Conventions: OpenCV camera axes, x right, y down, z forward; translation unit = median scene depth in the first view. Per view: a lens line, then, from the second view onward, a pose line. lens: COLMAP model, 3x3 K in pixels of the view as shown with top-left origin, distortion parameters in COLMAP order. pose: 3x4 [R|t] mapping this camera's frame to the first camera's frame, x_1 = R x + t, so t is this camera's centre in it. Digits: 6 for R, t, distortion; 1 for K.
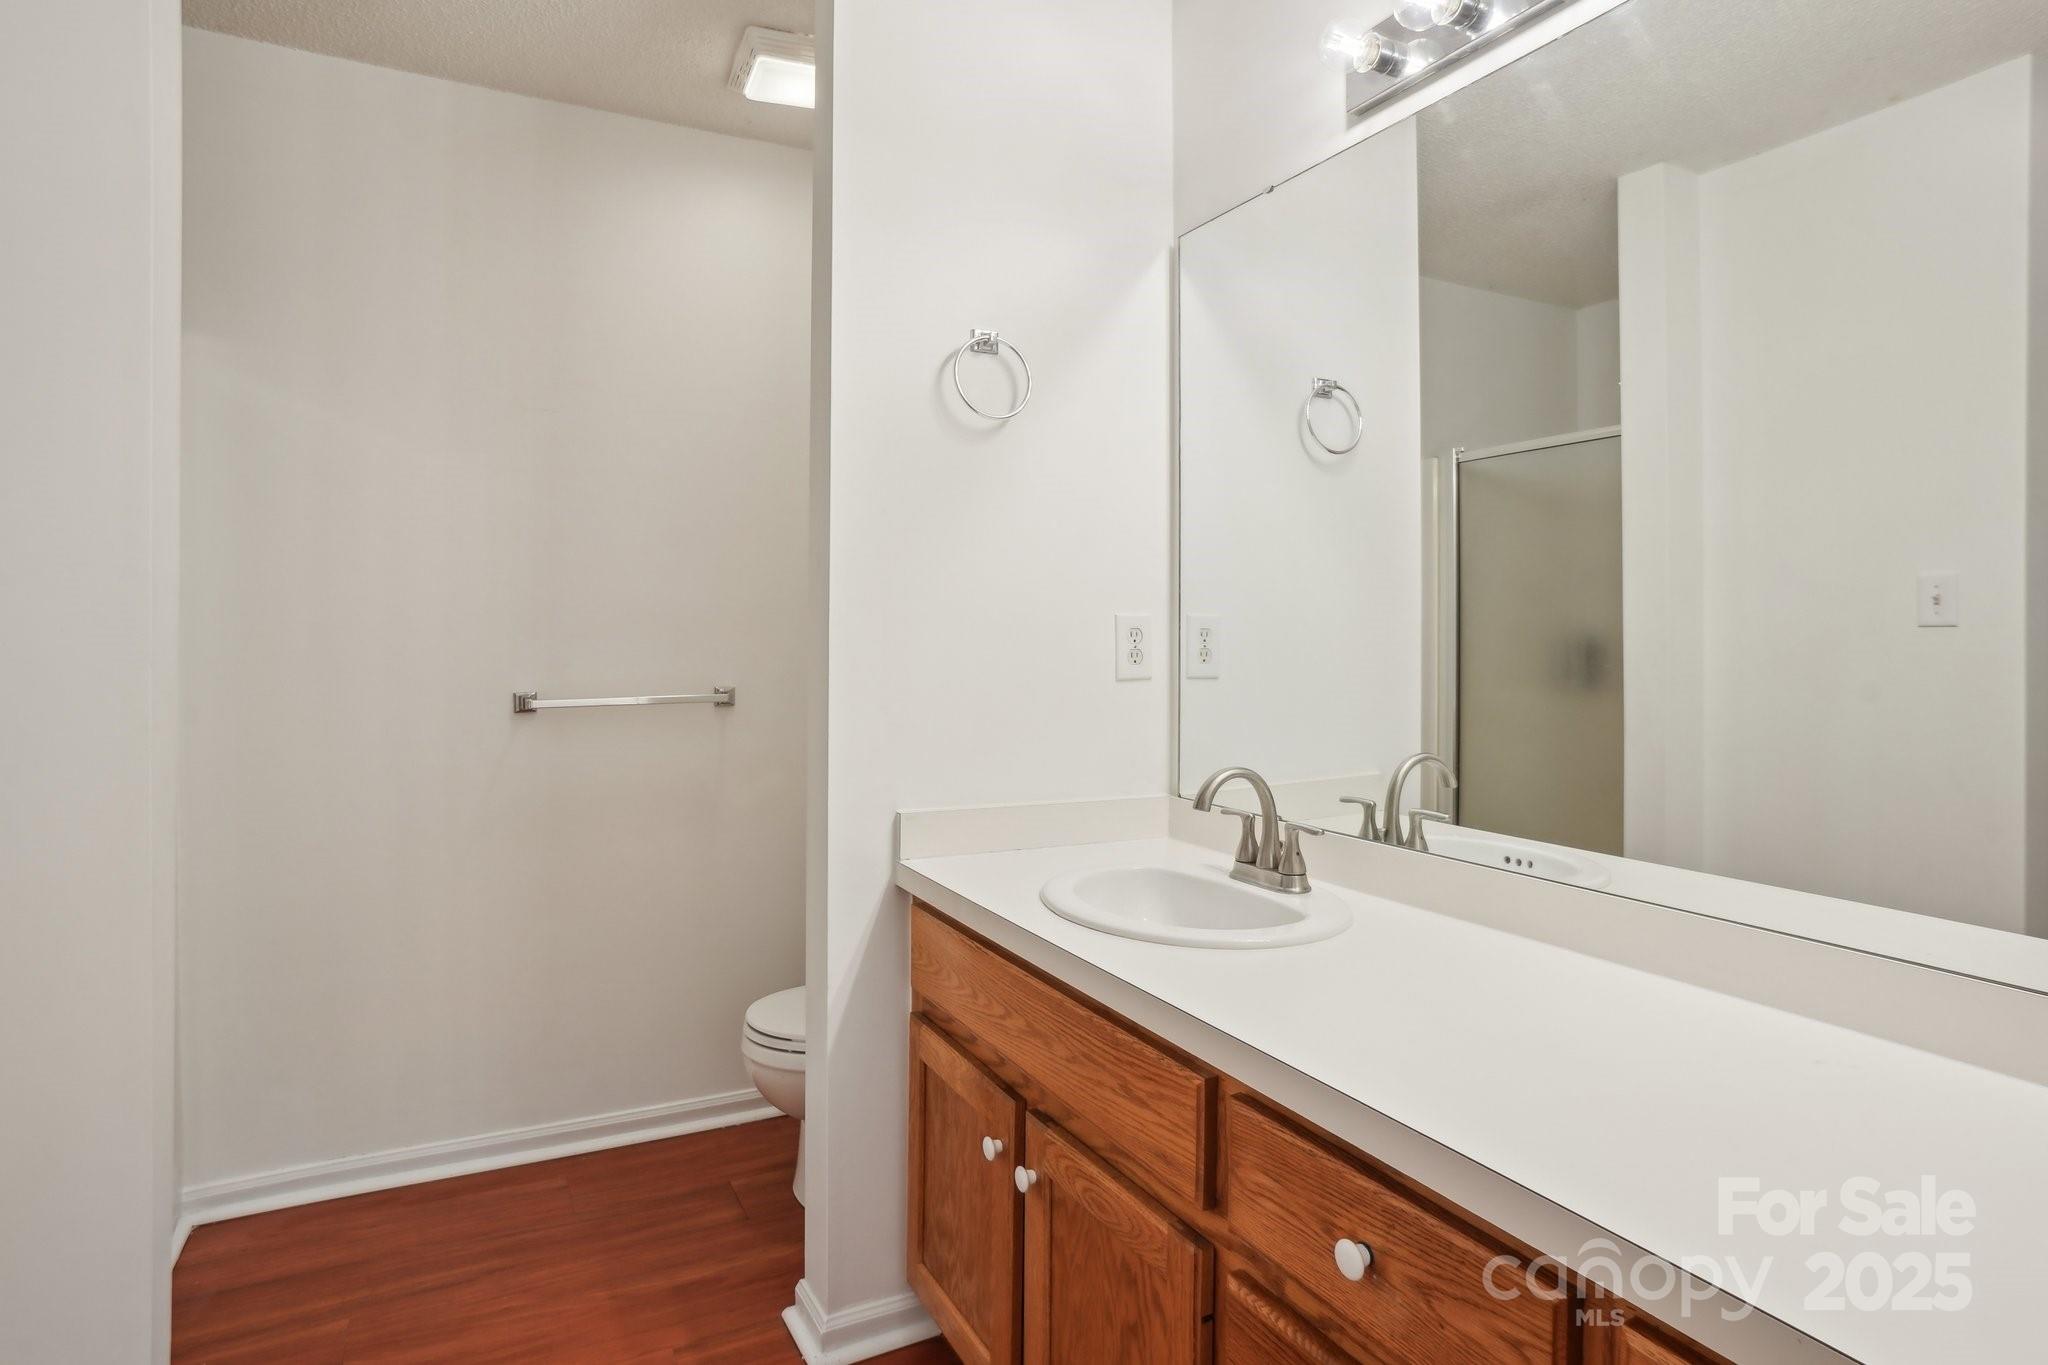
lens RADIAL K [[1112.3, 0, 1023.9], [0, 1112.3, 631.5], [0, 0, 1]] dist [-0.047702, 0.000524]
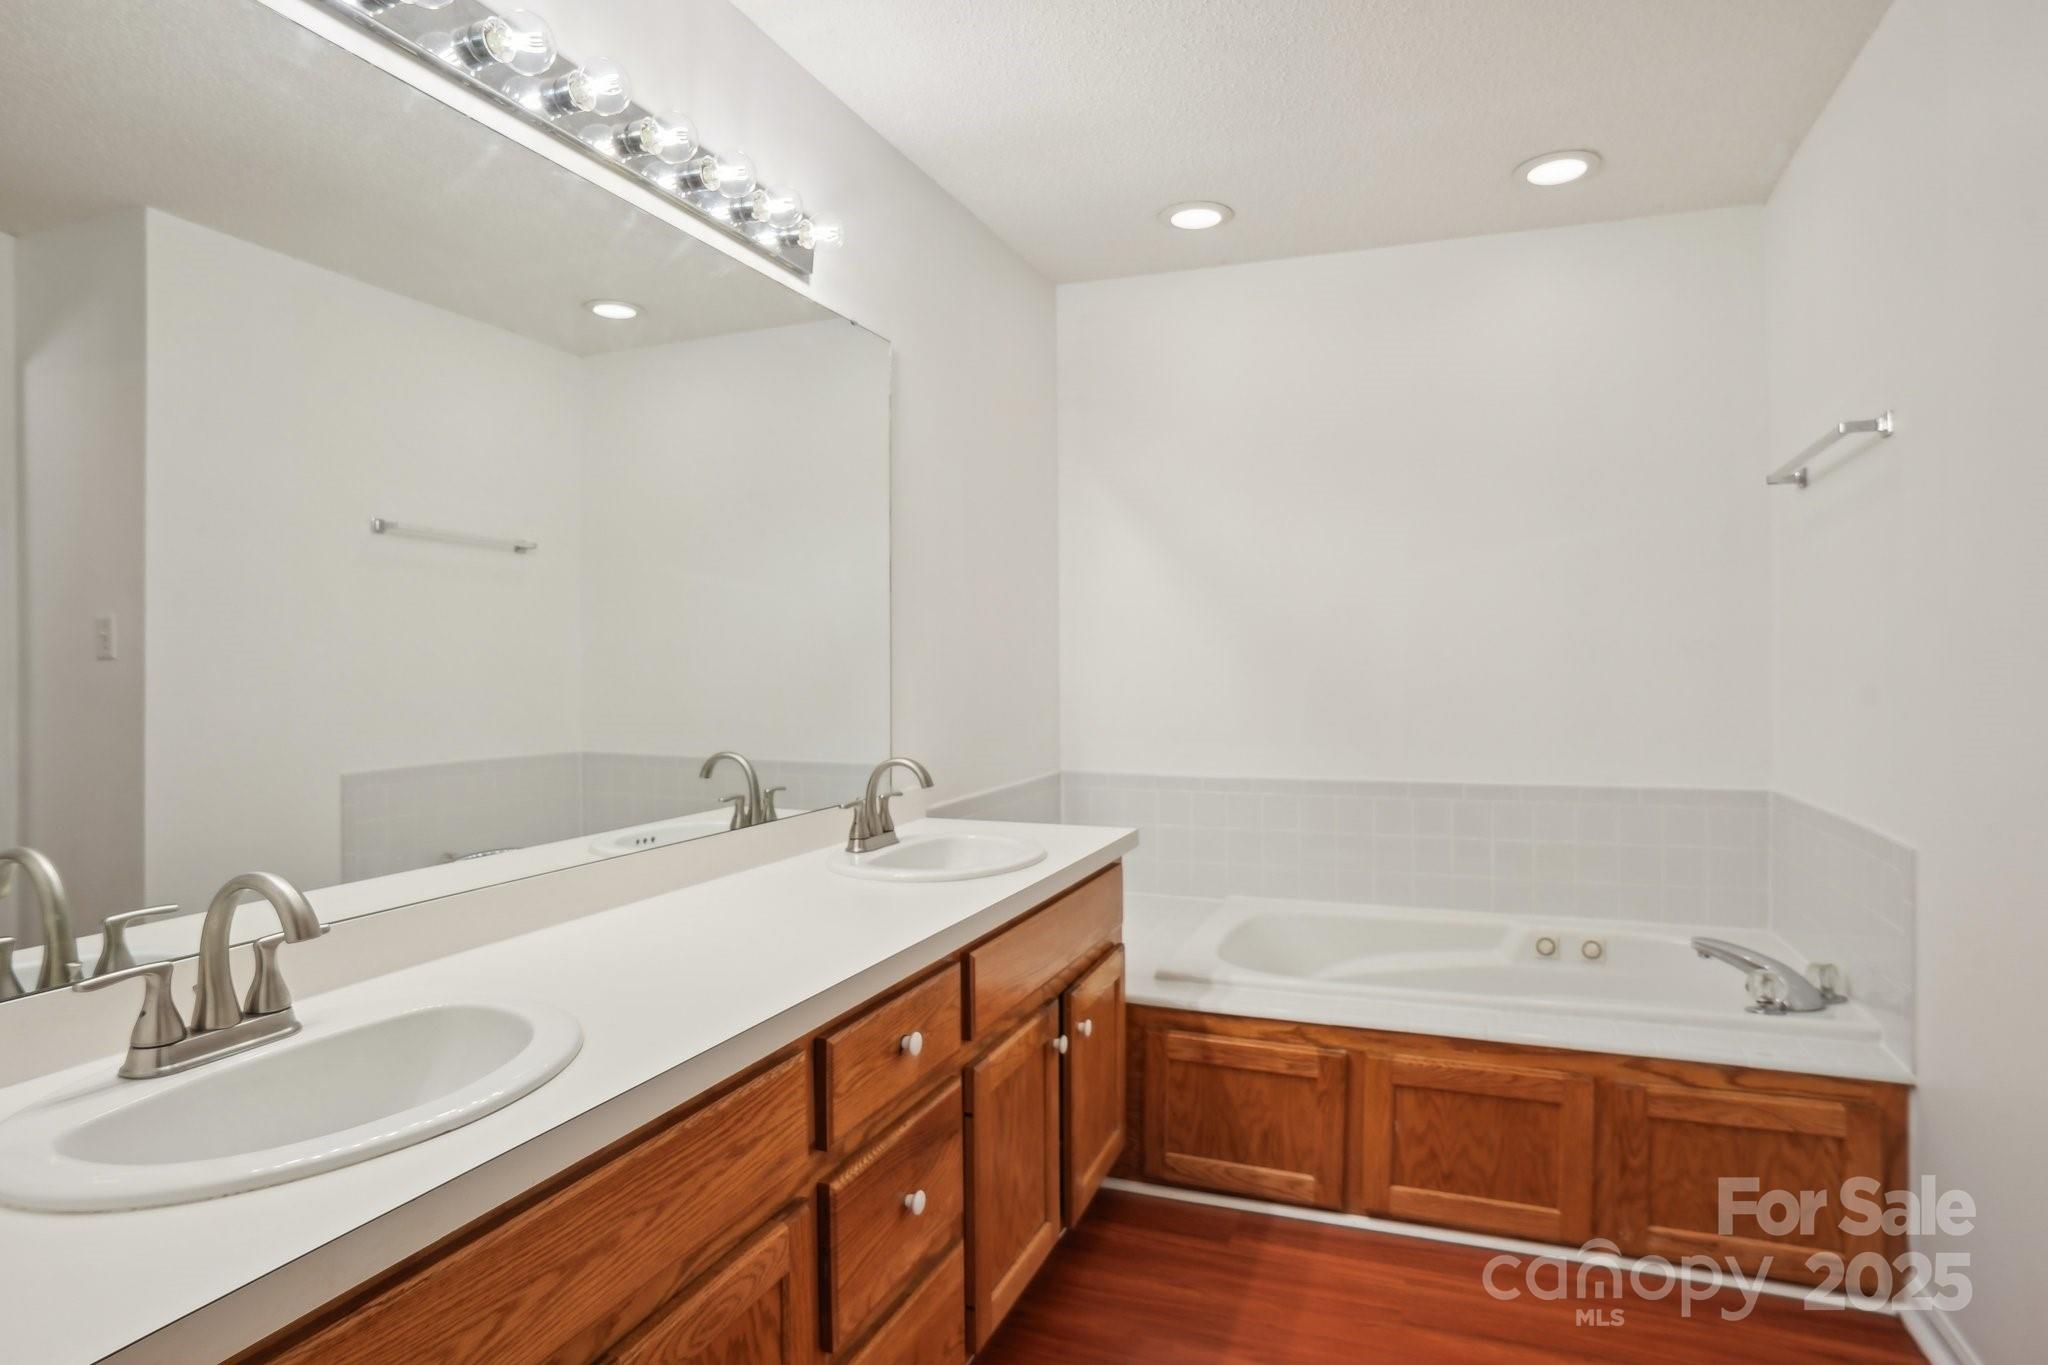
lens RADIAL K [[1108.9, 0, 1033.3], [0, 1108.9, 676.0], [0, 0, 1]] dist [-0.074686, 0.041645]
pose [[-0.663428, -0.006063, 0.748216, -0.758805], [0.006993, 0.999873, 0.014302, 0.001250], [-0.748208, 0.014721, -0.663301, 1.411155]]
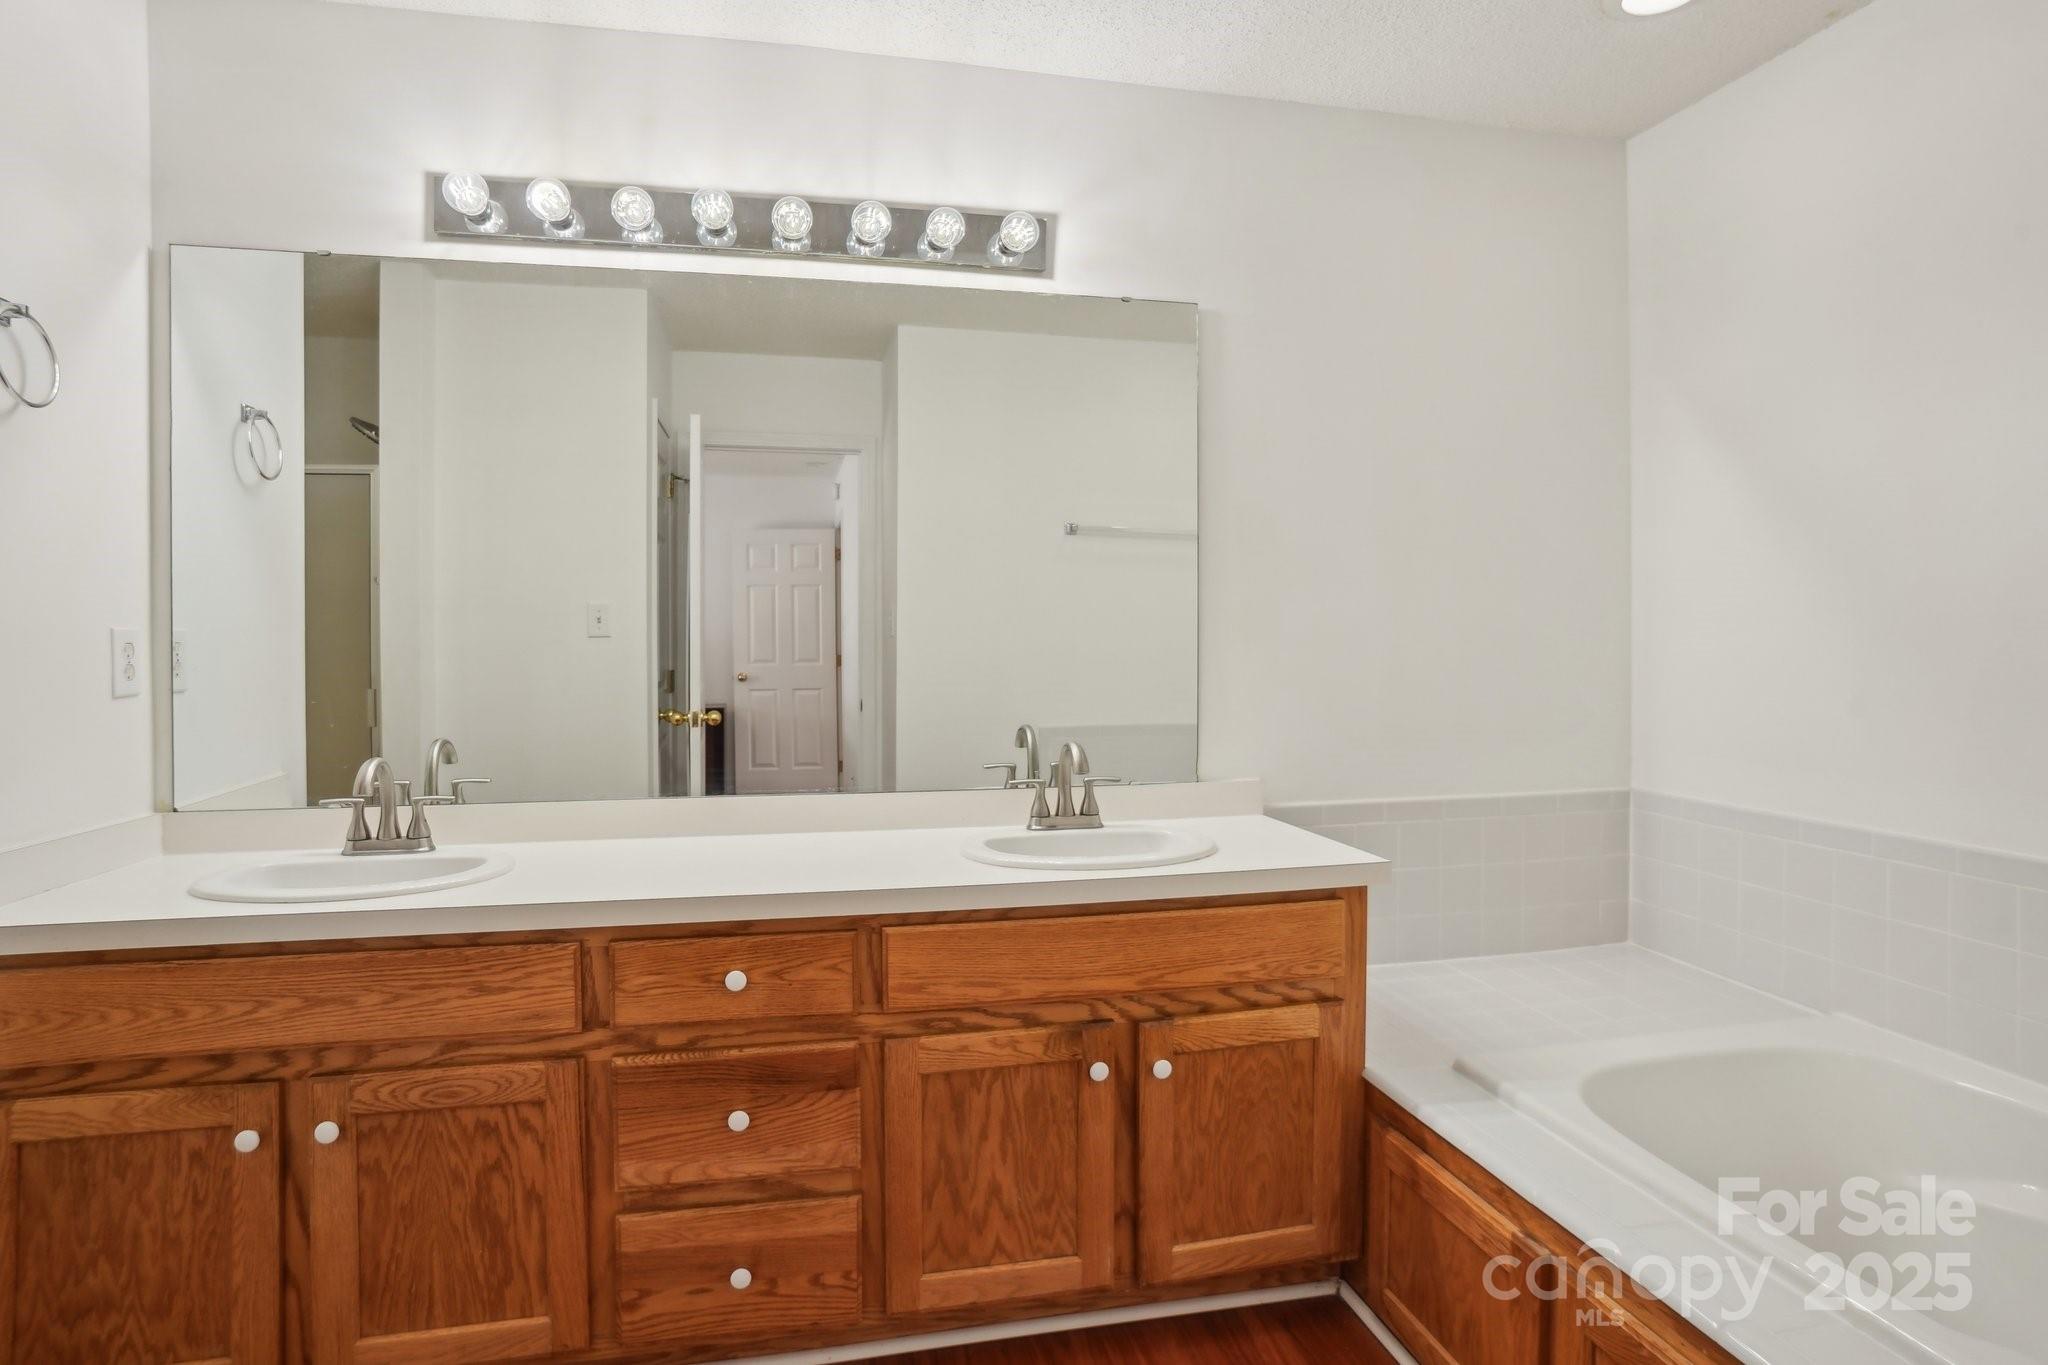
lens RADIAL K [[1104.1, 0, 1032.1], [0, 1104.1, 658.5], [0, 0, 1]] dist [-0.074999, 0.037717]
pose [[0.250304, -0.016676, 0.968024, -0.990440], [0.003225, 0.999860, 0.016390, -0.002240], [-0.968162, -0.000981, 0.250323, 0.031499]]
